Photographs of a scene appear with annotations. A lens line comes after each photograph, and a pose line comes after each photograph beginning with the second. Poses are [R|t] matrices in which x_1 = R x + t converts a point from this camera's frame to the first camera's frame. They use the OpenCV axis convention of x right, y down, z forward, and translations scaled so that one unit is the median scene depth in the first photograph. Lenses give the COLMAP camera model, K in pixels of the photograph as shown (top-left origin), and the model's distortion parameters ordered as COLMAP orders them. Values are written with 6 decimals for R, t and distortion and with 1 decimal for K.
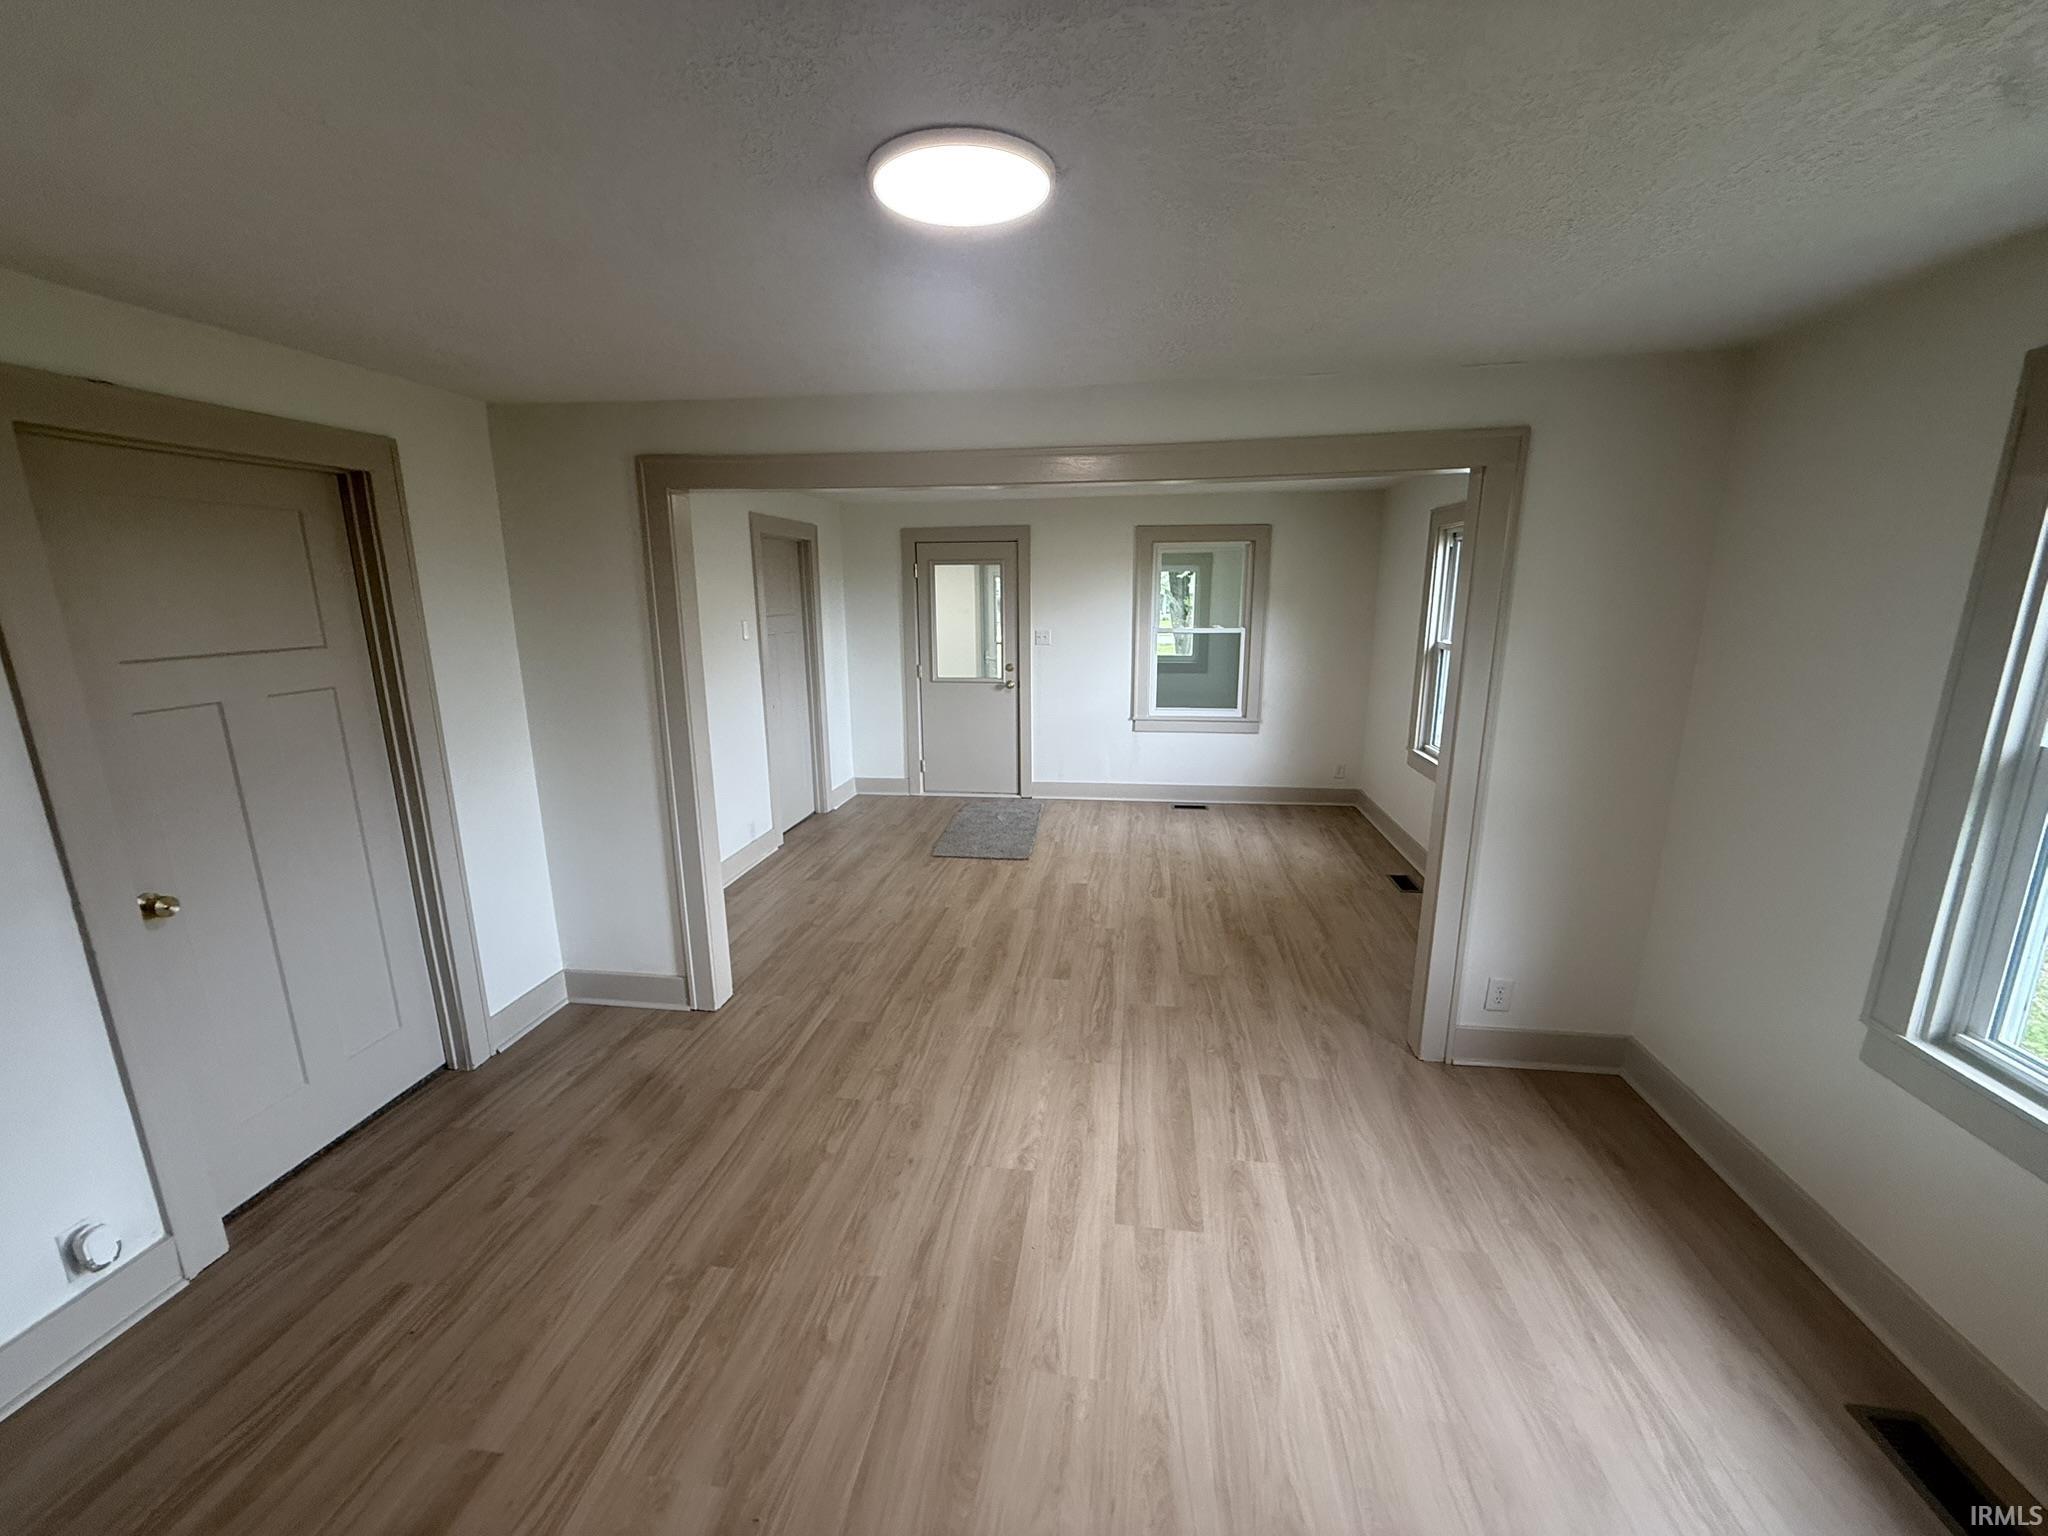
lens RADIAL K [[815.1, 0, 1024.5], [0, 815.1, 772.0], [0, 0, 1]] dist [0.000819, -0.000017]
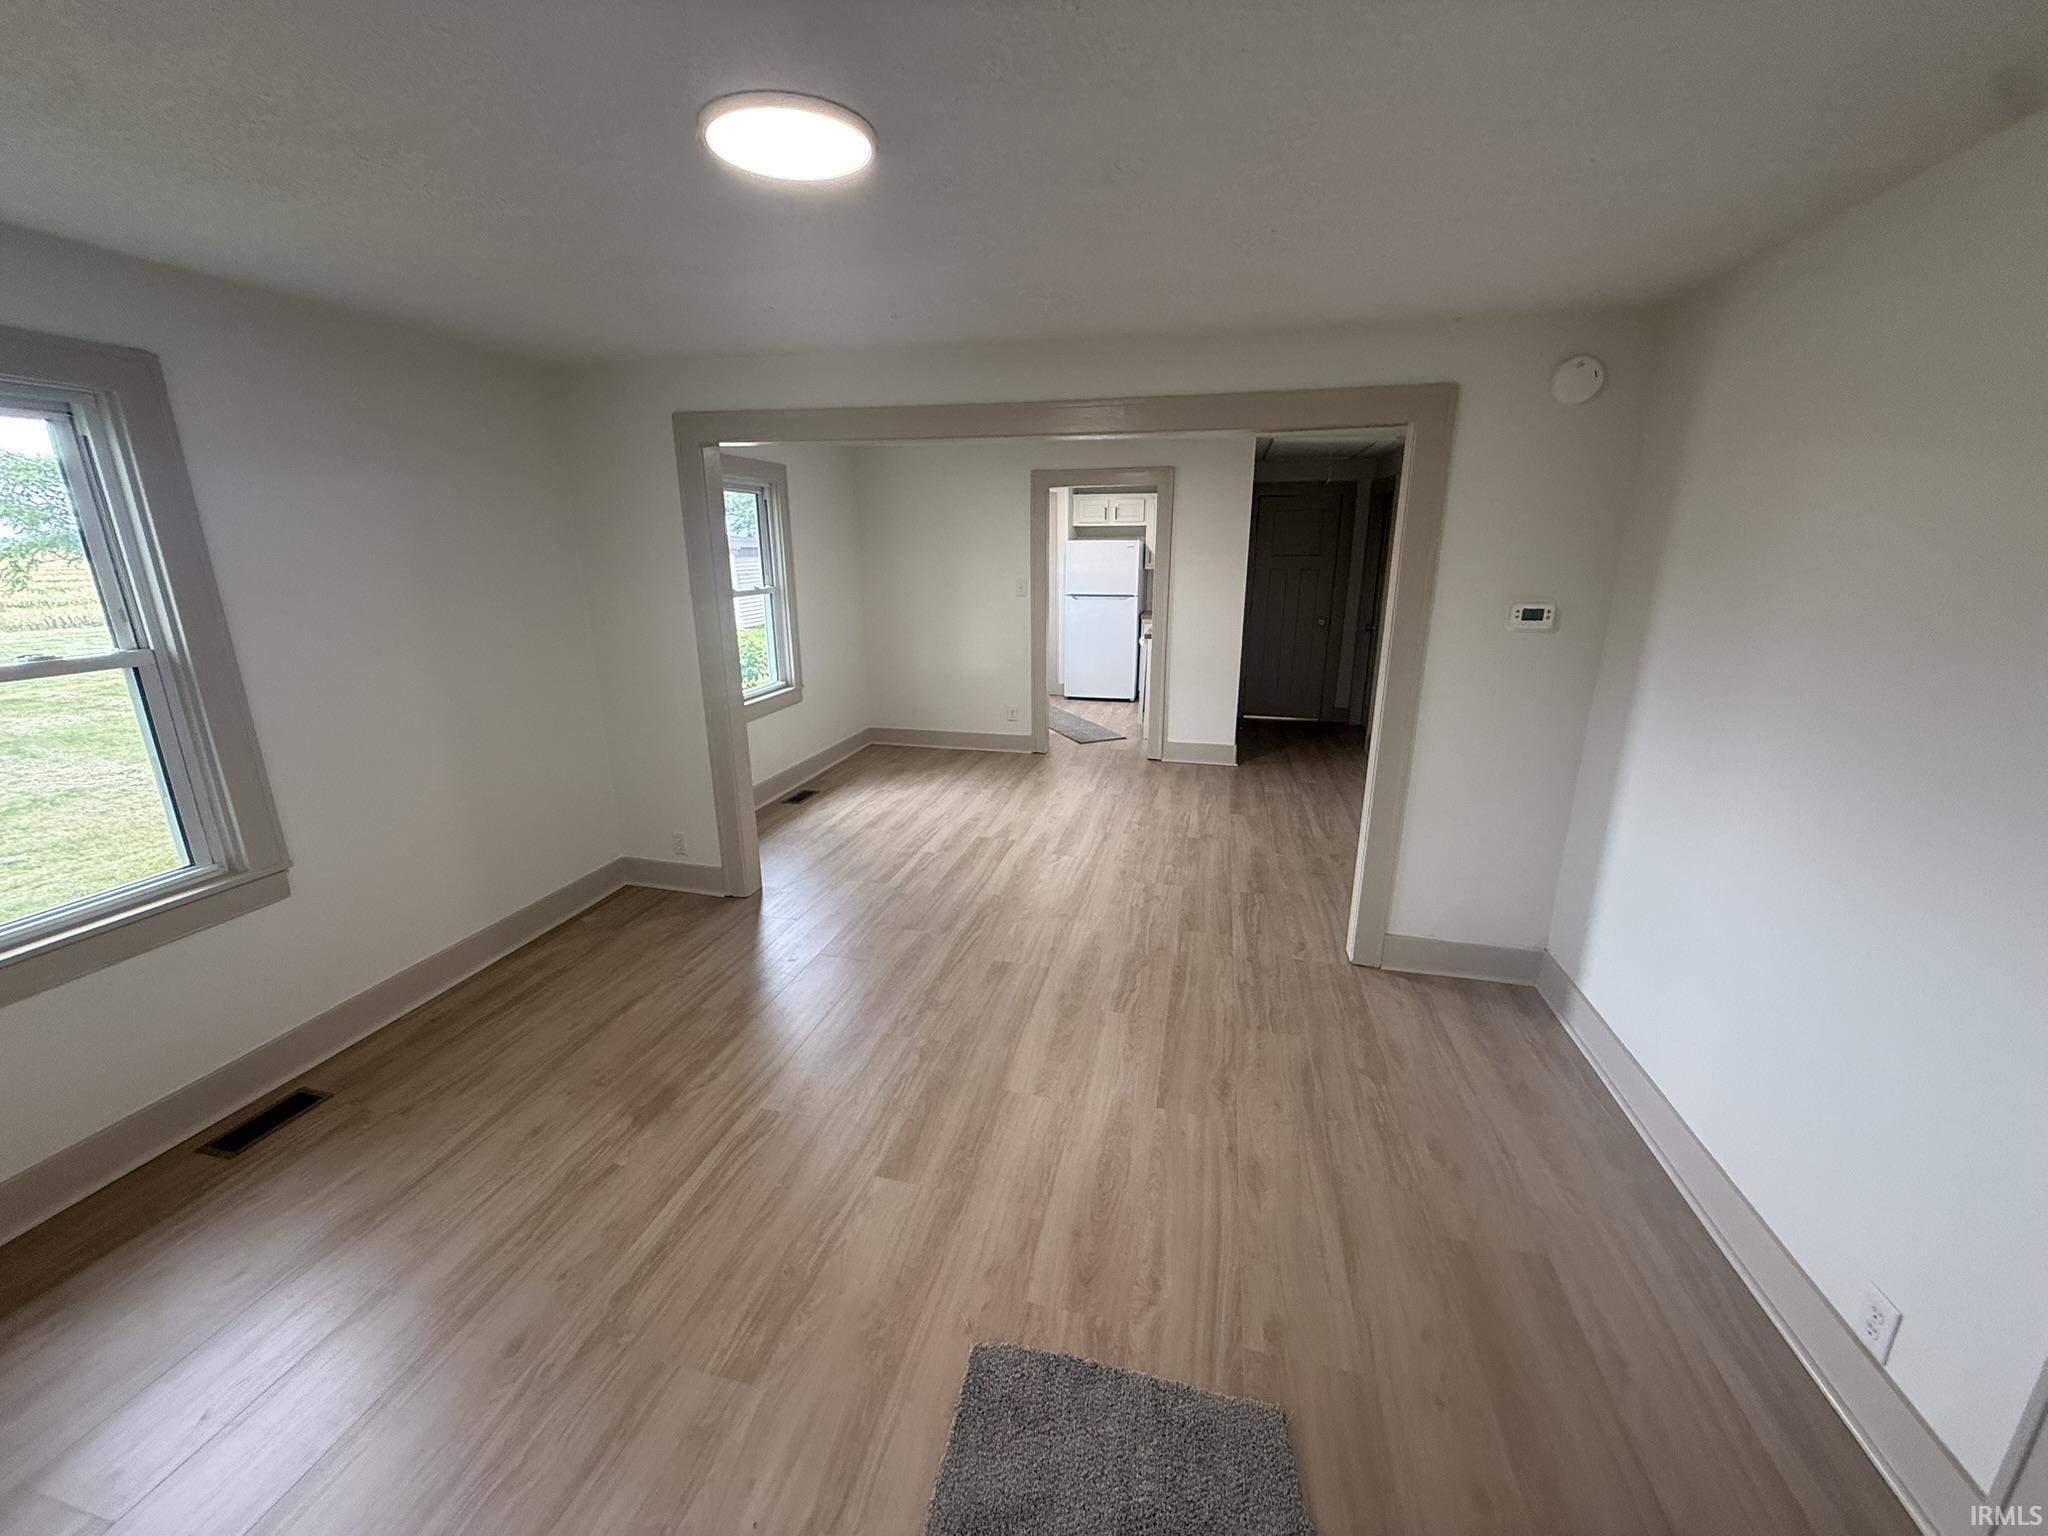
lens RADIAL K [[815.1, 0, 1020.3], [0, 815.1, 766.6], [0, 0, 1]] dist [0.000819, -0.000017]
pose [[-0.995257, -0.015854, 0.095980, -0.069461], [0.031051, 0.883251, 0.467871, -0.427440], [-0.092192, 0.468632, -0.878569, 1.960866]]
